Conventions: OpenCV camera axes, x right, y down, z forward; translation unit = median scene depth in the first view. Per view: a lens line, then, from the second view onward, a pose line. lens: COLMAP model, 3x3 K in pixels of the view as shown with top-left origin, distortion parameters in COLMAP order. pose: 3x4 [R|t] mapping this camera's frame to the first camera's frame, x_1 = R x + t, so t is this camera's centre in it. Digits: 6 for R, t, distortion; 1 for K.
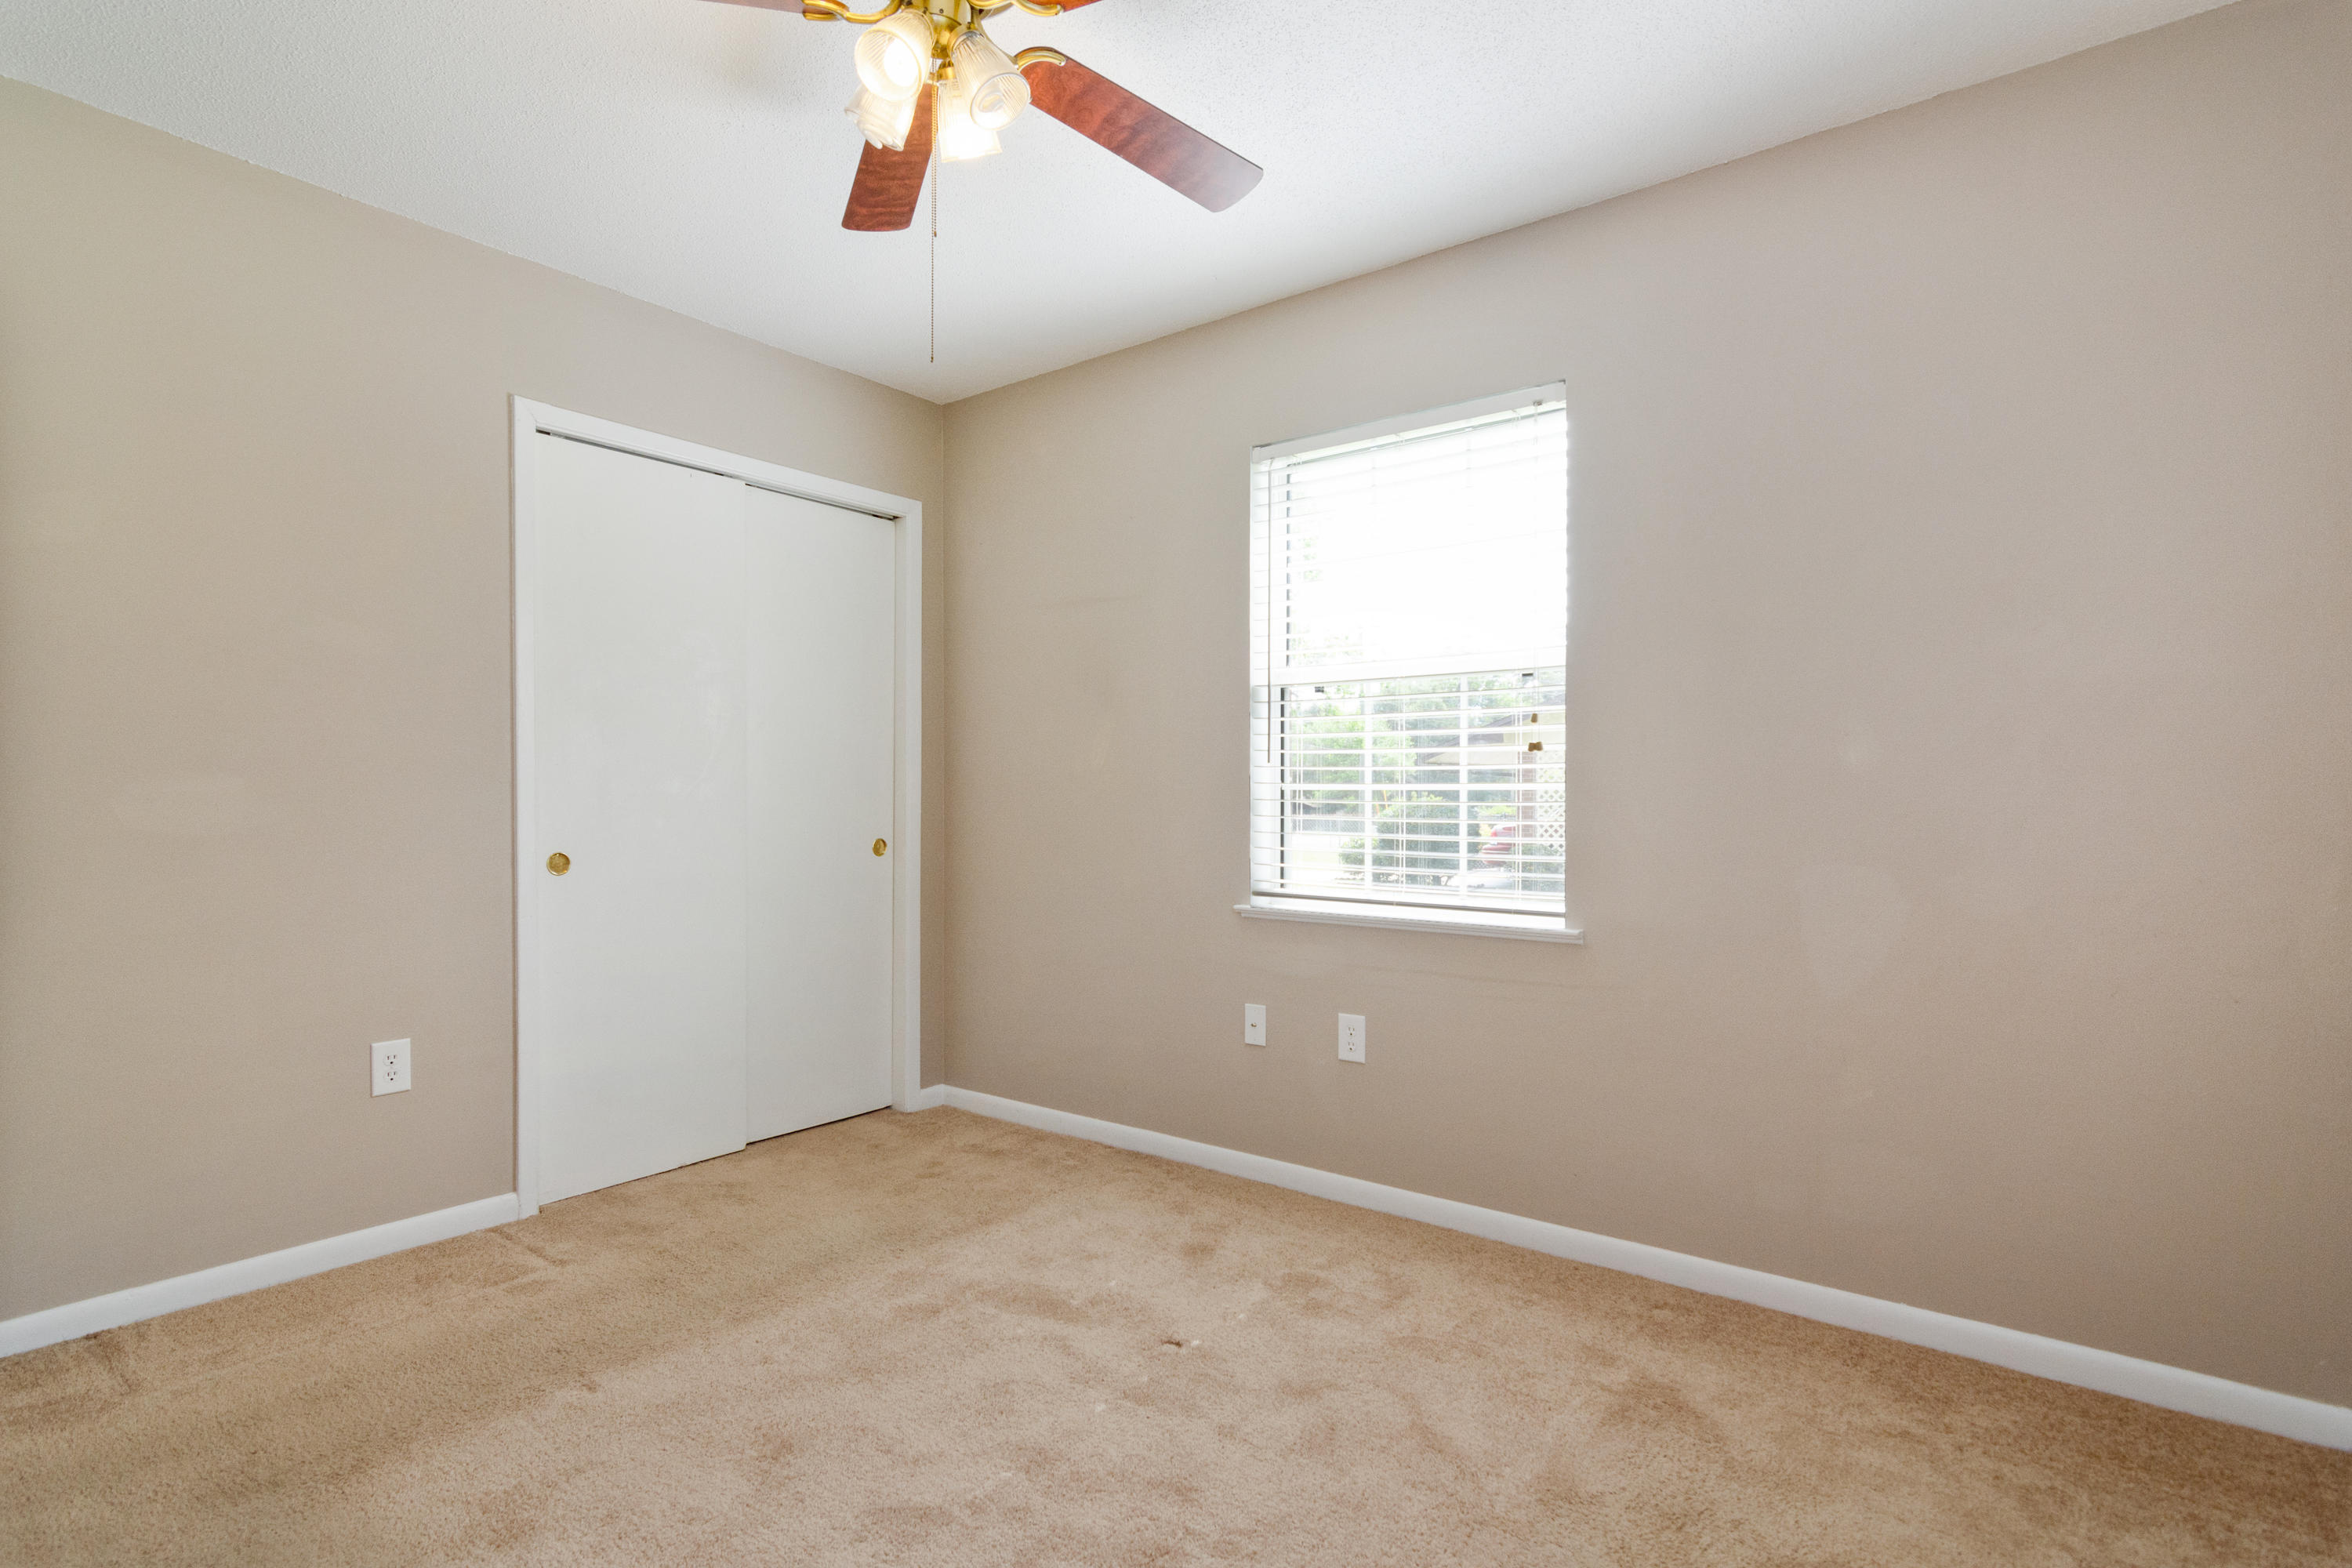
lens RADIAL K [[1146.0, 0, 1176.0], [0, 1146.0, 784.0], [0, 0, 1]] dist [-0.000795, 0.000023]
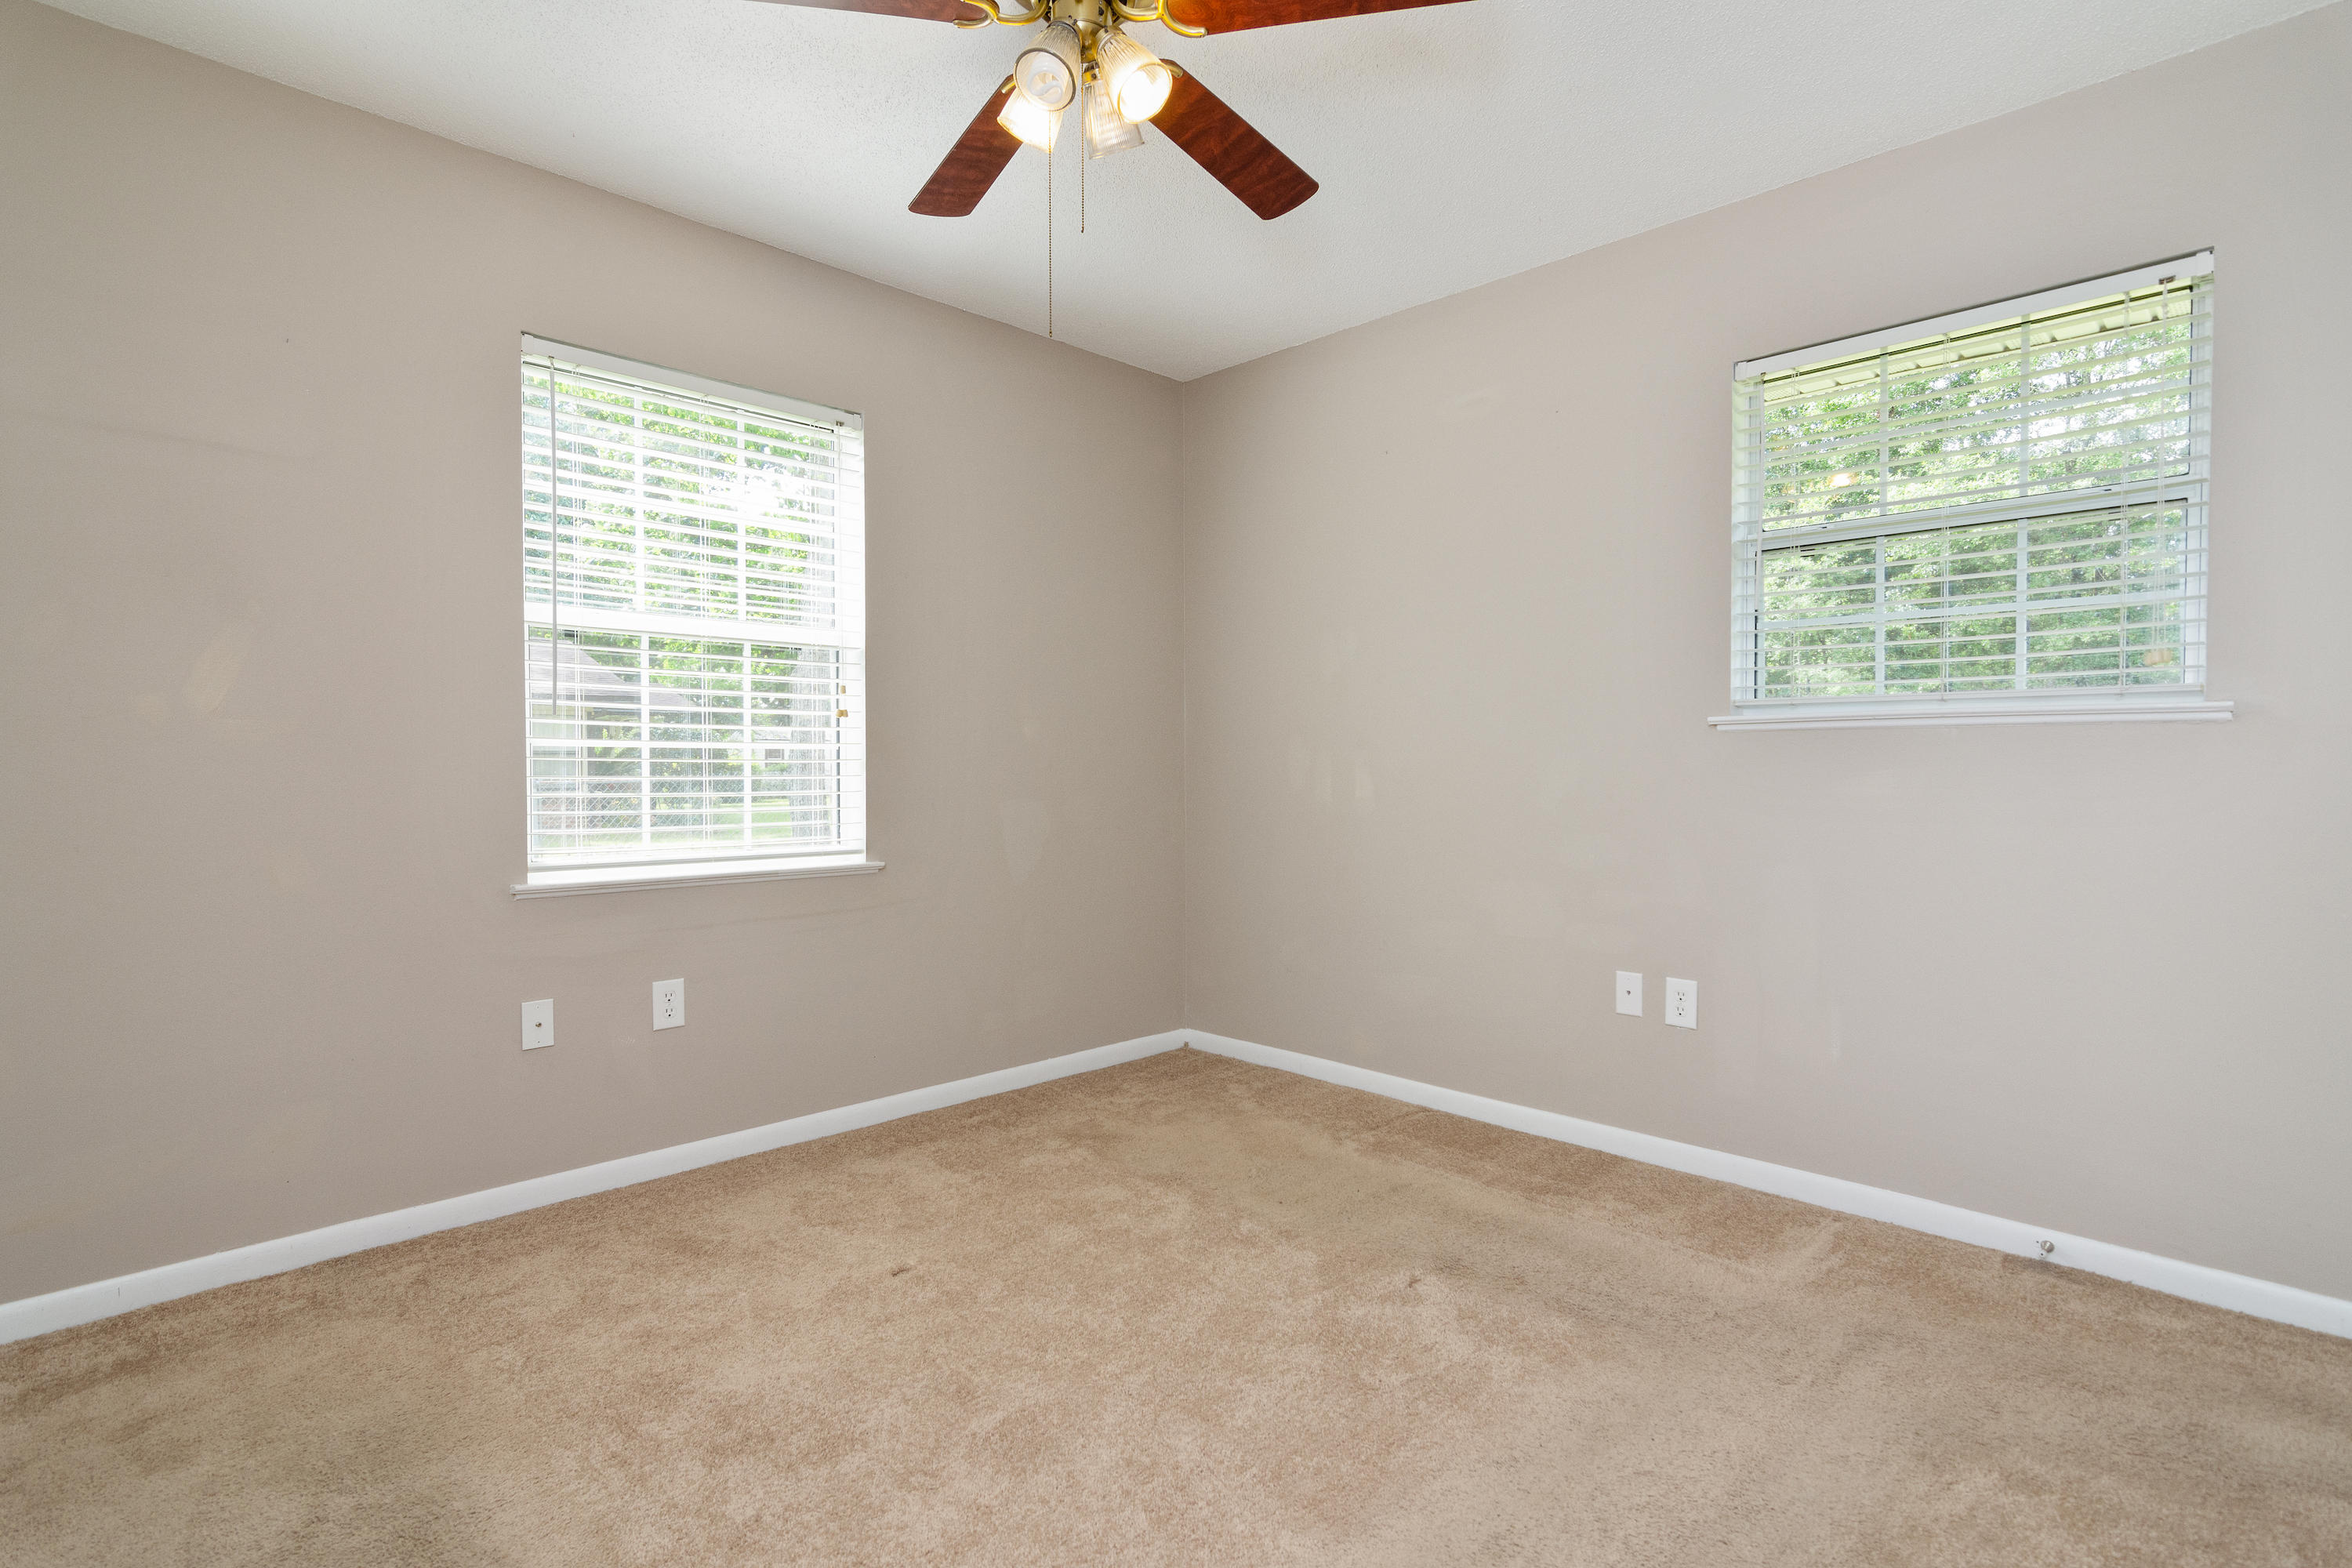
lens RADIAL K [[1123.5, 0, 1187.0], [0, 1123.5, 757.5], [0, 0, 1]] dist [-0.001271, -0.000032]
pose [[0.130397, 0.000721, 0.991462, -0.721961], [-0.012759, 0.999918, 0.000950, 0.007020], [-0.991380, -0.012774, 0.130395, 0.442423]]
